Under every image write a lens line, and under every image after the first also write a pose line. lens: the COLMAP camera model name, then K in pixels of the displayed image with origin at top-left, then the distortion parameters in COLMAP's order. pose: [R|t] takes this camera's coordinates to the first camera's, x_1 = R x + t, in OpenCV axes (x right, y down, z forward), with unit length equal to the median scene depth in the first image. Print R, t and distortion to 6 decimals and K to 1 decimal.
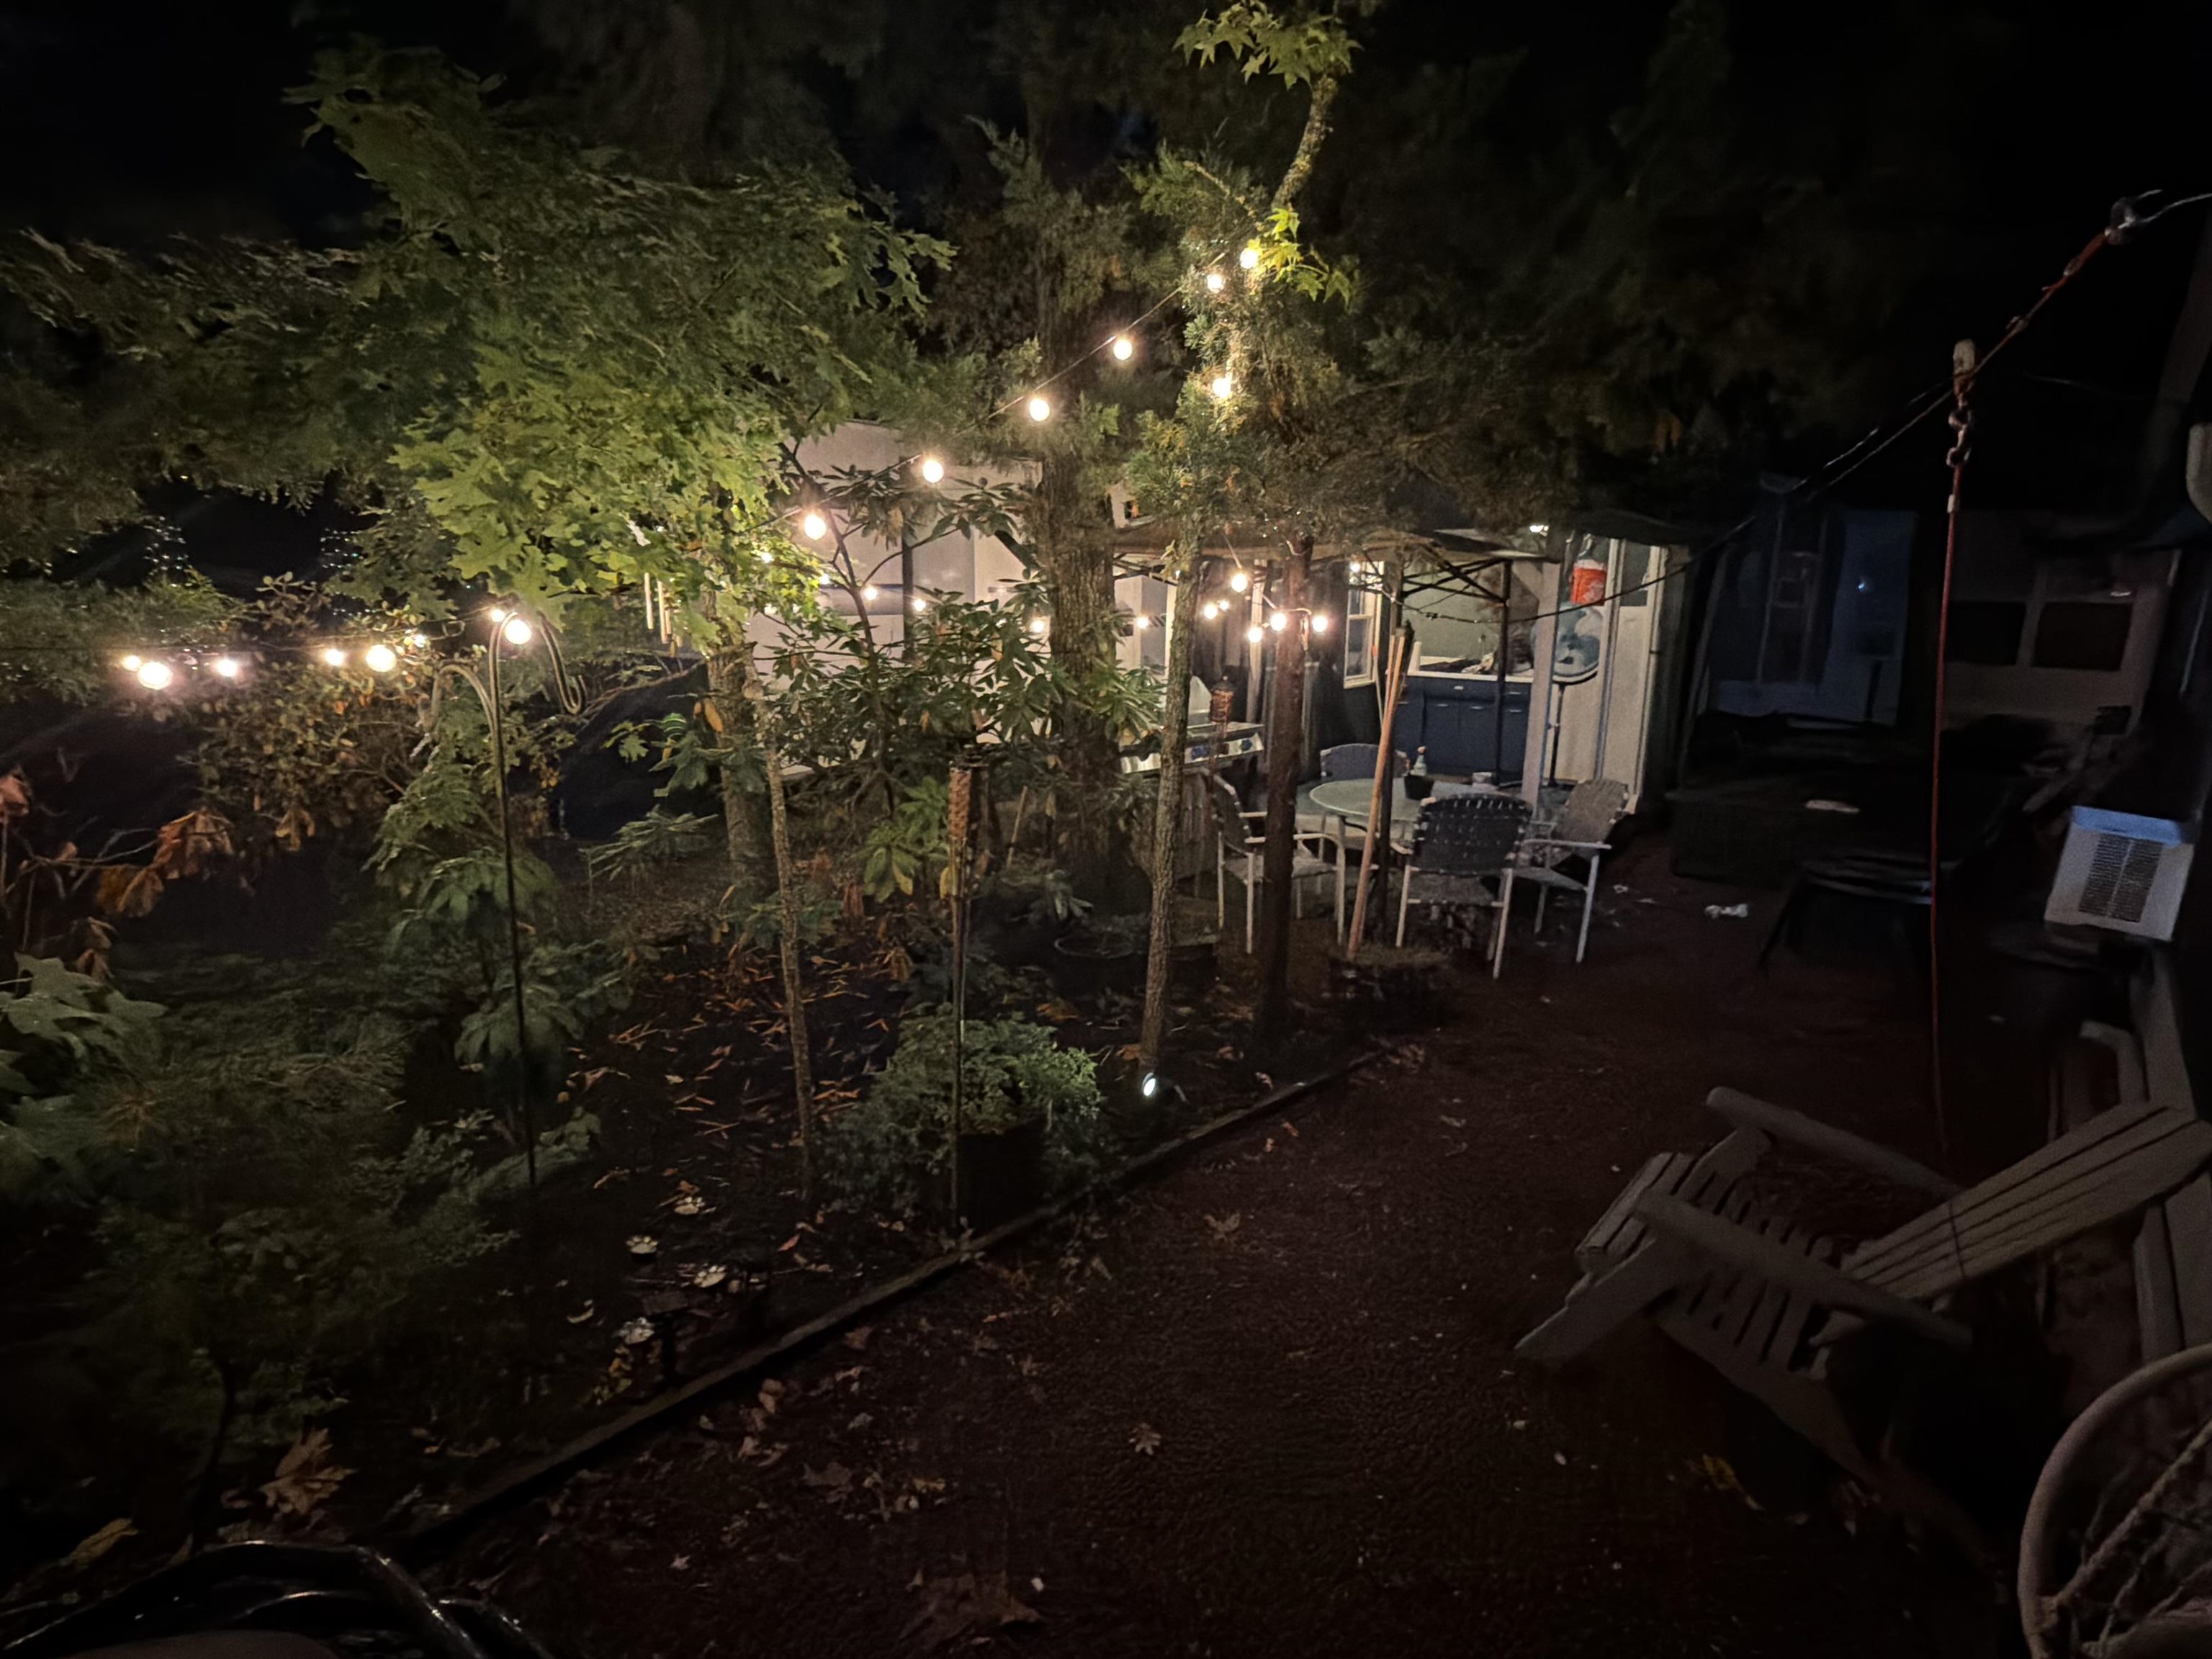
lens RADIAL K [[1110.3, 0, 1097.0], [0, 1110.3, 825.3], [0, 0, 1]] dist [-0.000878, 0.000361]
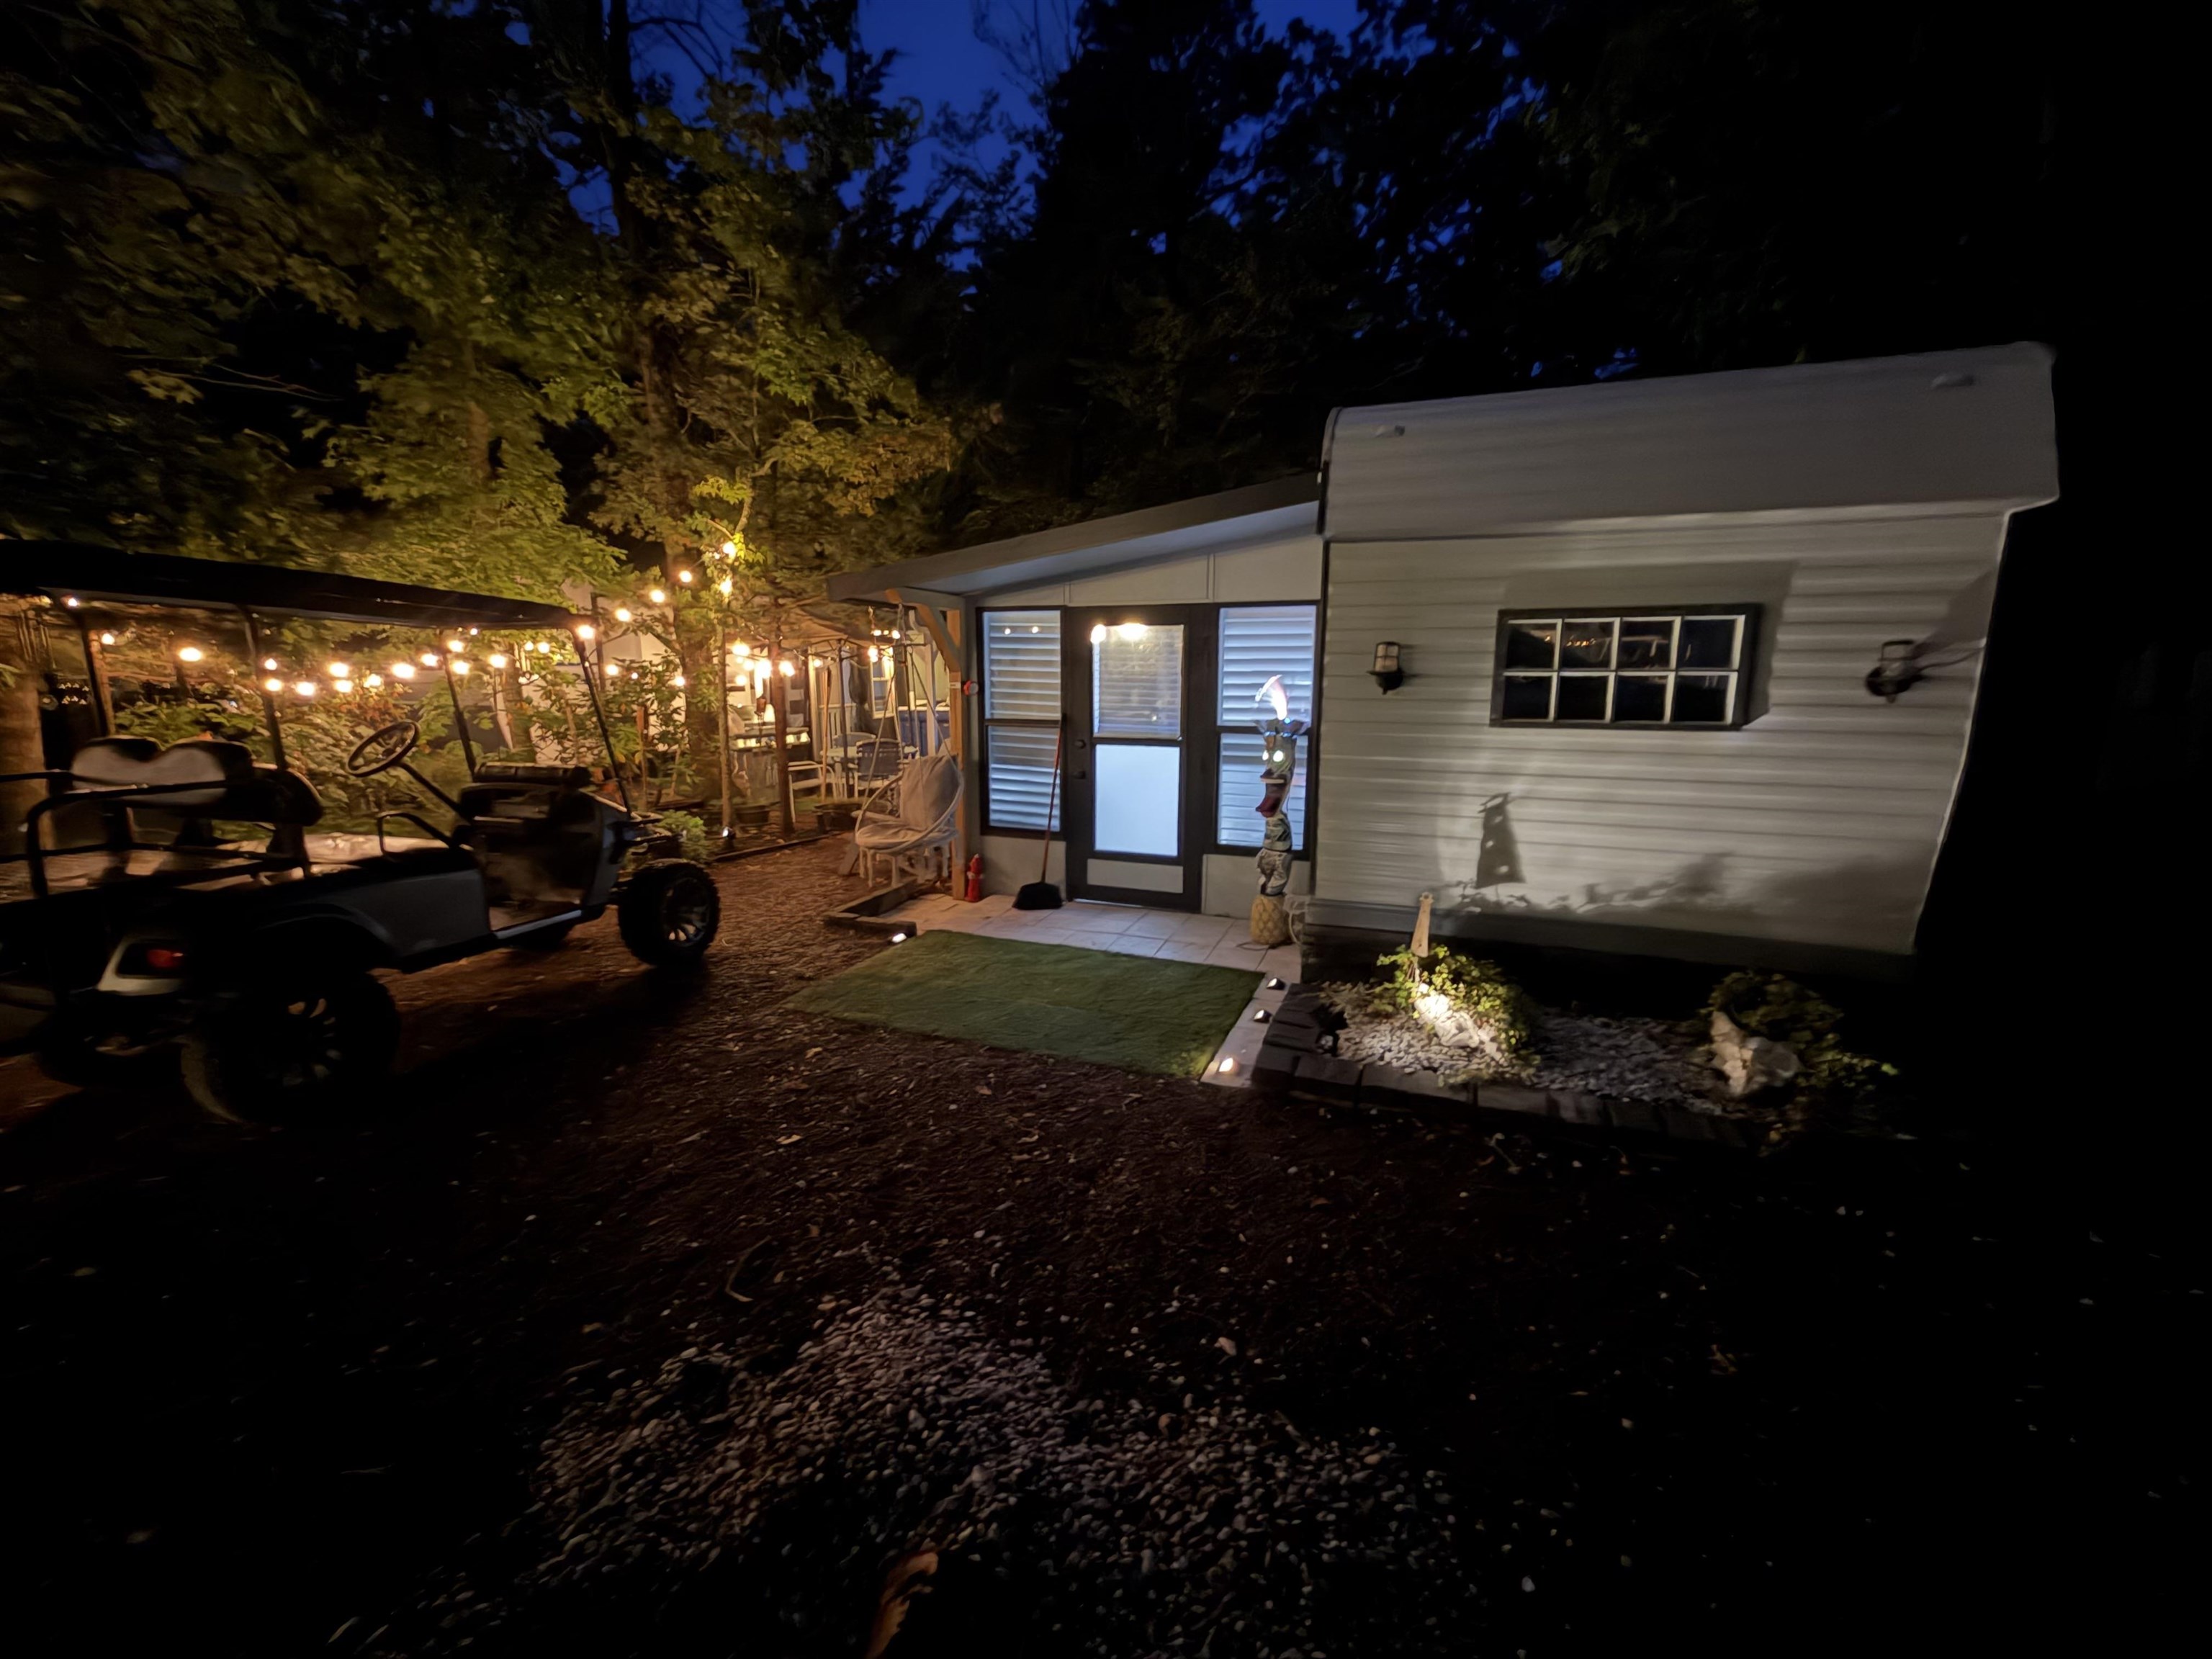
lens RADIAL K [[886.5, 0, 1113.9], [0, 886.5, 836.4], [0, 0, 1]] dist [0.000986, 0.000029]
pose [[0.932787, -0.081325, 0.351132, 0.201664], [0.092859, 0.995549, -0.016104, 0.444448], [-0.348260, 0.047627, 0.936187, -1.682079]]
